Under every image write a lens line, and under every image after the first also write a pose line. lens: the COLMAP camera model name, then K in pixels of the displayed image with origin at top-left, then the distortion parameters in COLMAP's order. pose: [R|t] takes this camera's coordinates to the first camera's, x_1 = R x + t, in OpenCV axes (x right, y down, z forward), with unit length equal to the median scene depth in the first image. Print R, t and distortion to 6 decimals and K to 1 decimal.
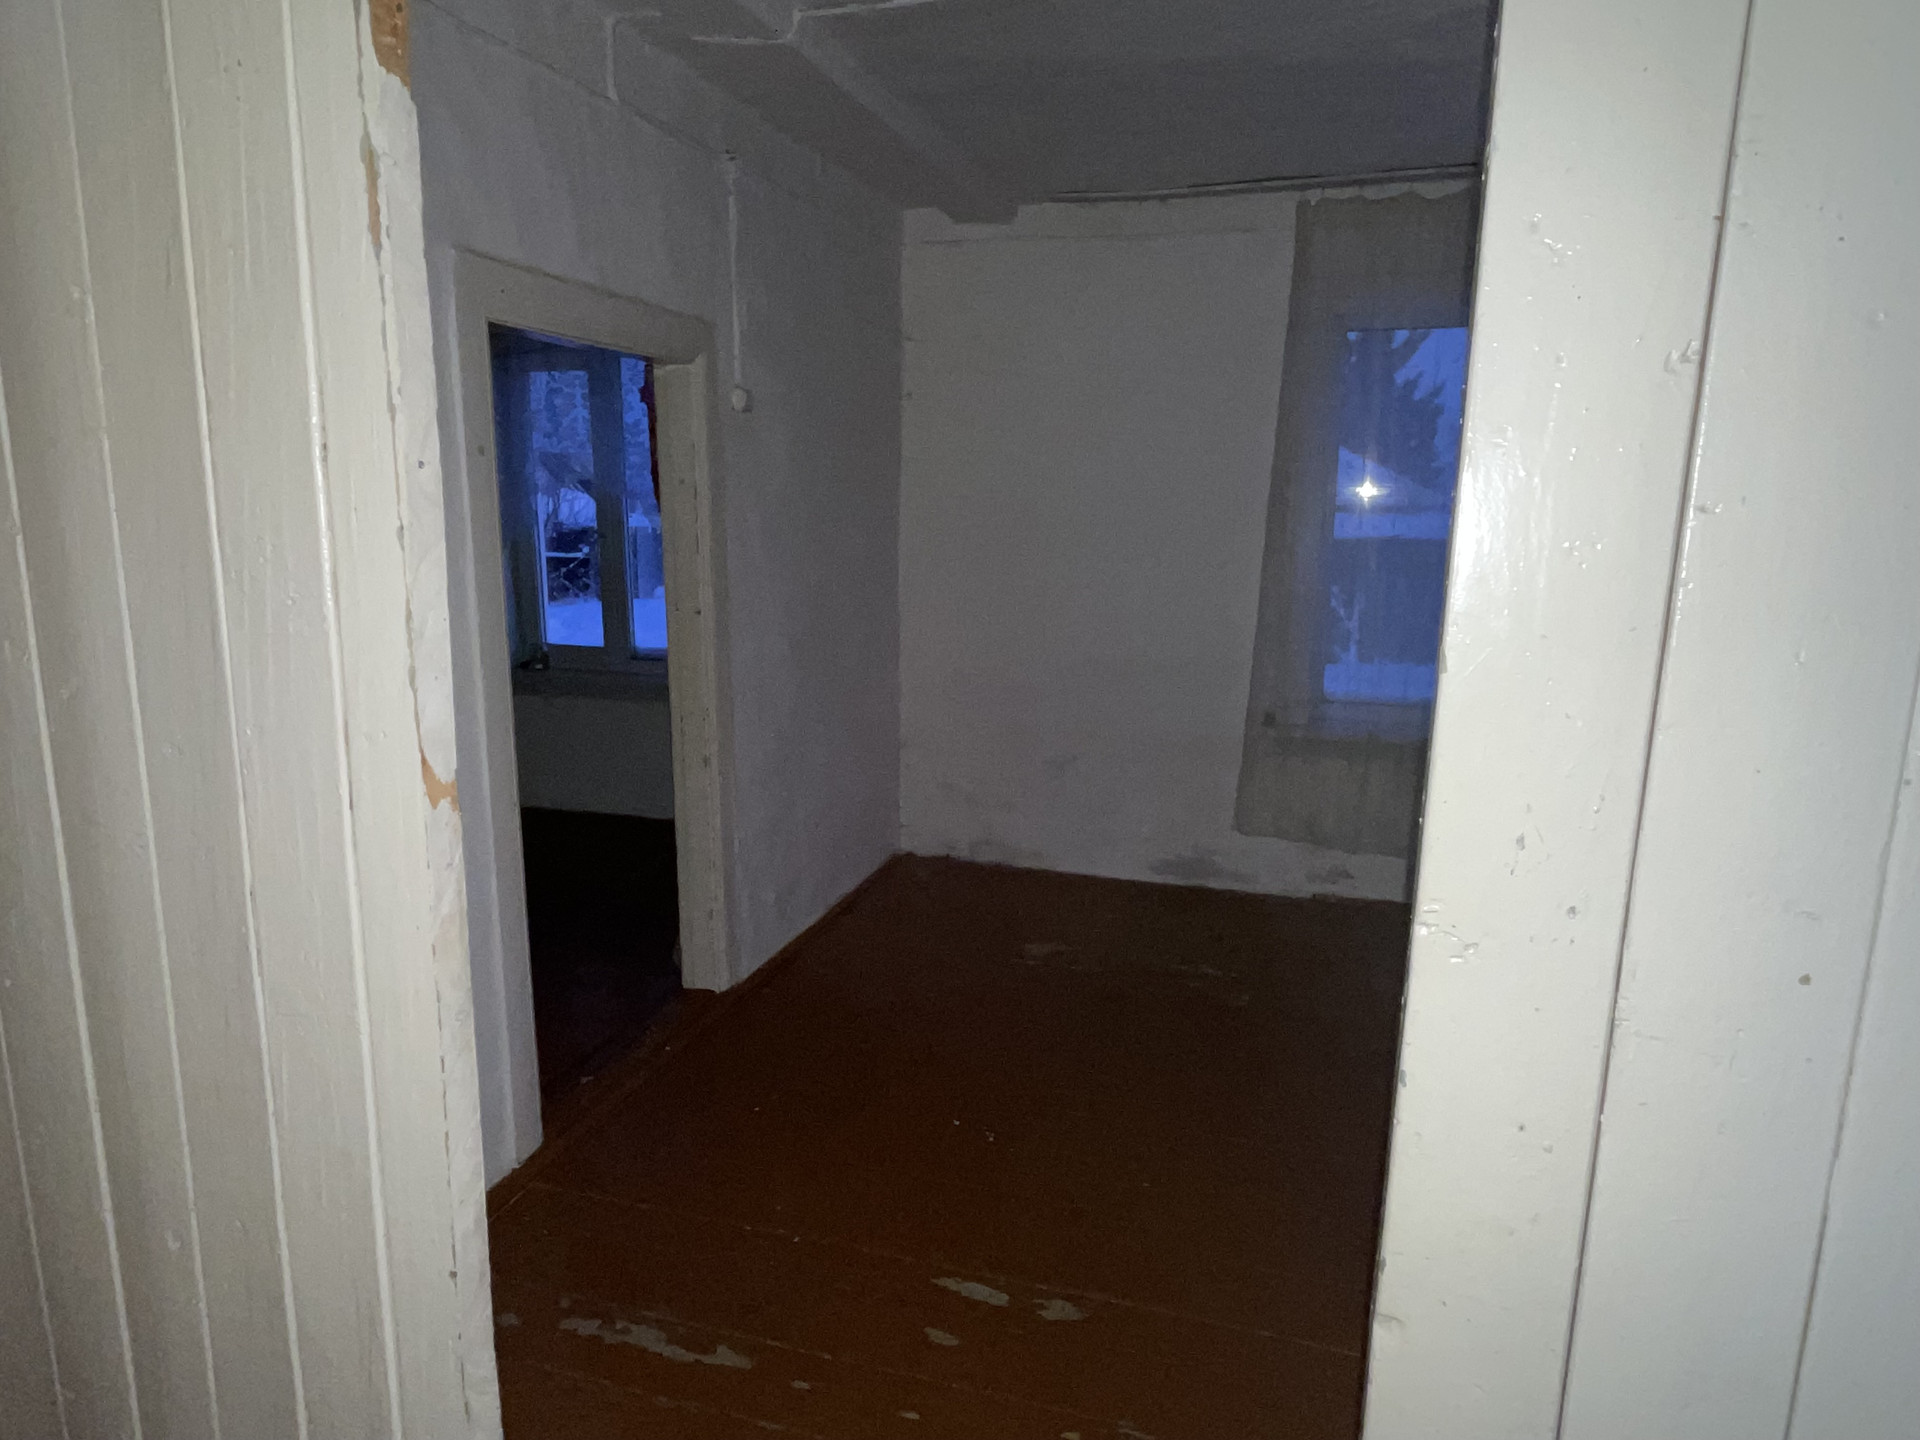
lens RADIAL K [[1134.5, 0, 960.0], [0, 1134.5, 720.0], [0, 0, 1]] dist [0.001053, -0.002455]
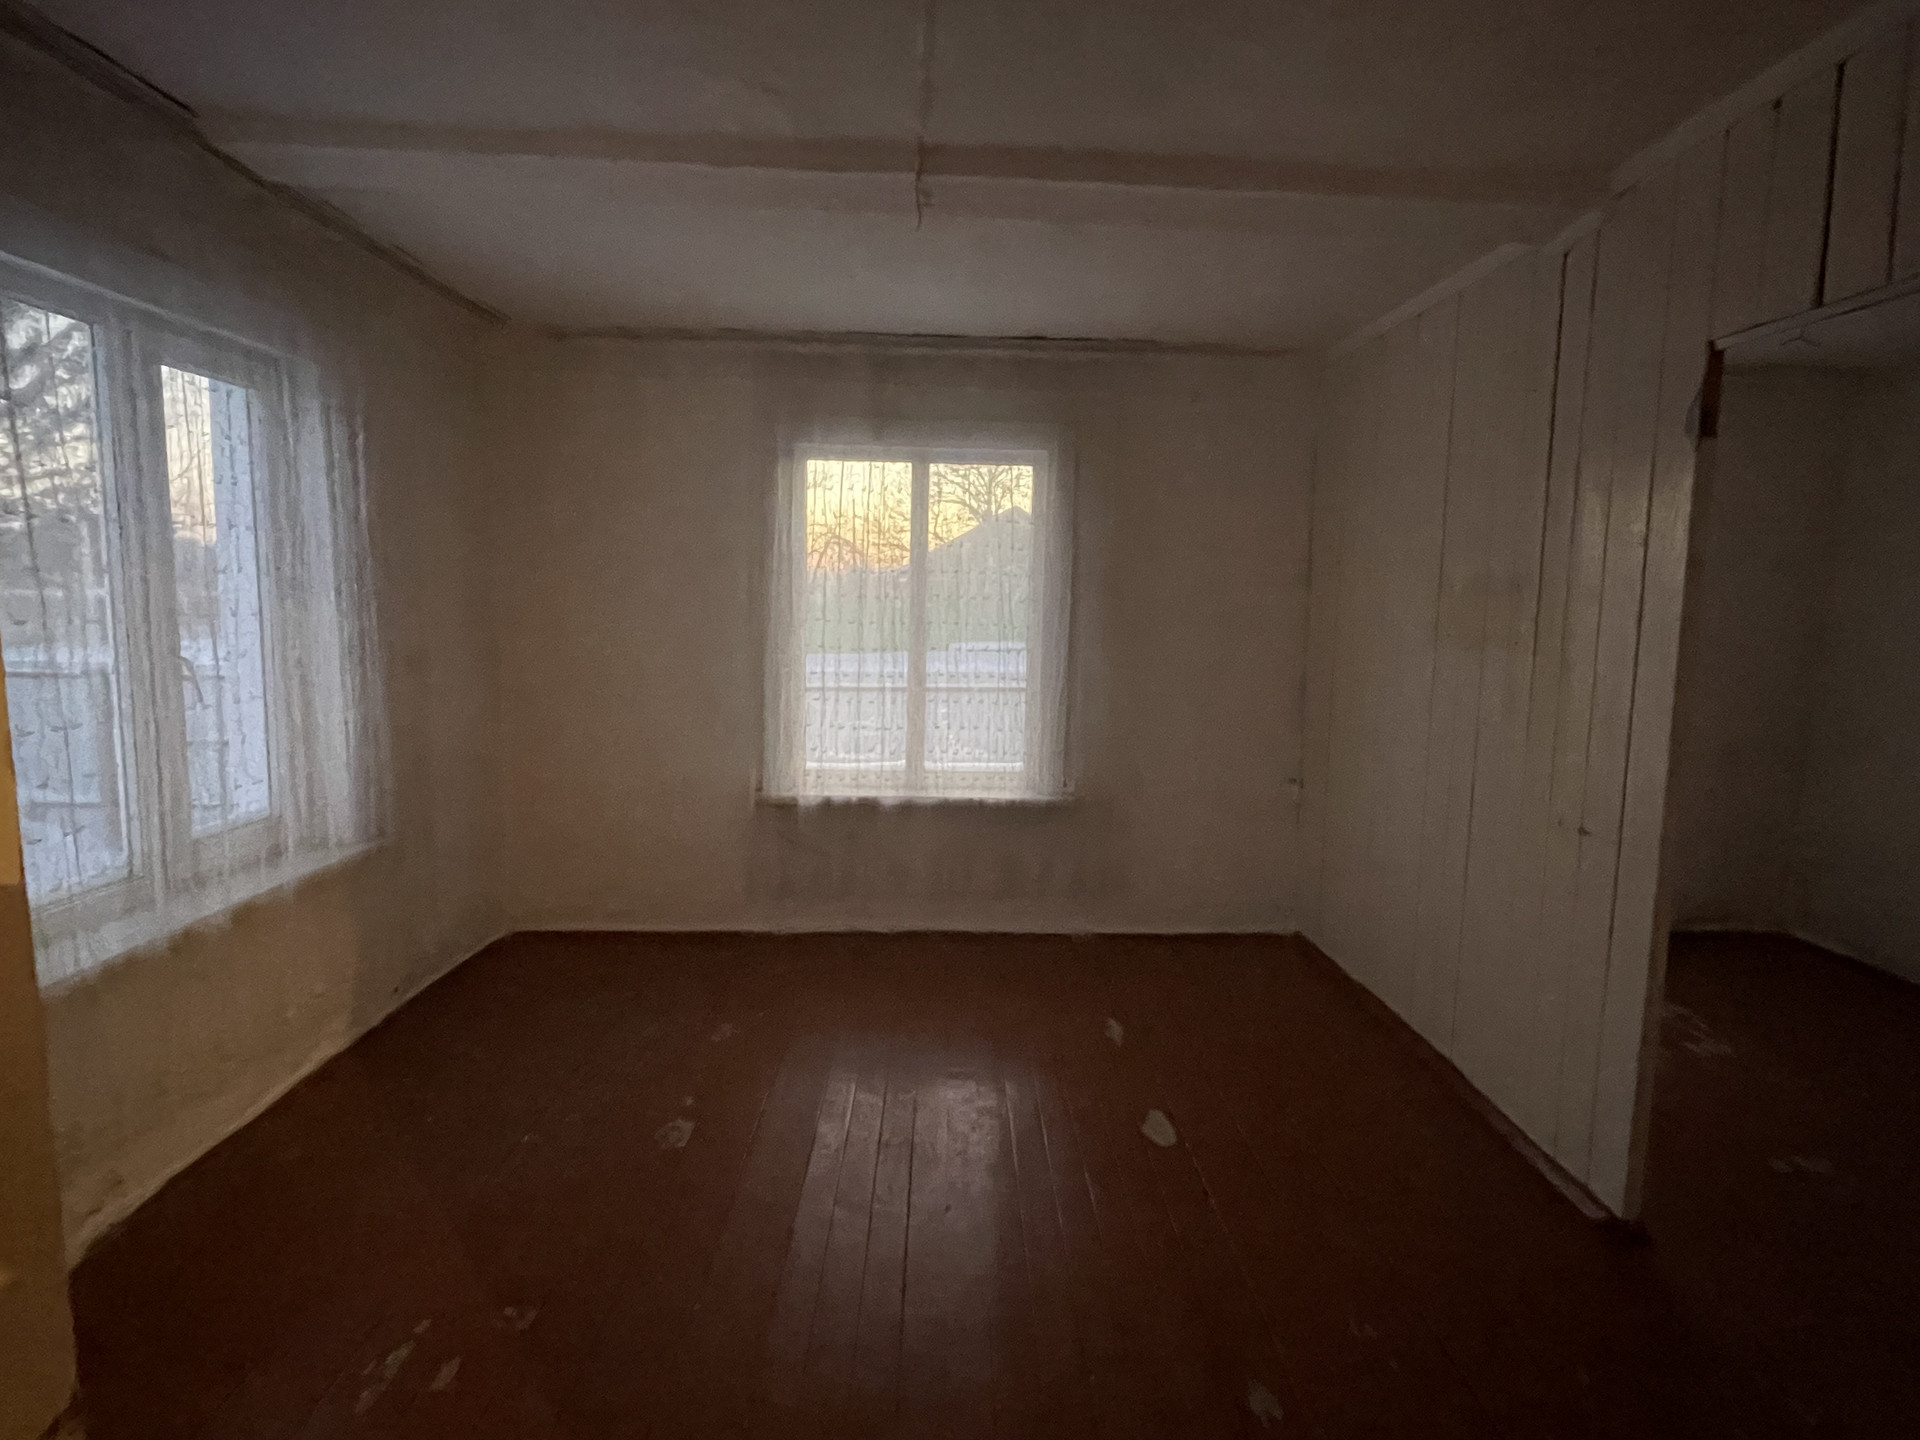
lens RADIAL K [[971.3, 0, 960.7], [0, 971.3, 712.4], [0, 0, 1]] dist [-0.005011, 0.001049]
pose [[-0.330788, -0.122447, 0.935727, -0.300713], [0.160015, 0.969911, 0.183487, -0.147990], [-0.930040, 0.210426, -0.301242, 0.756422]]
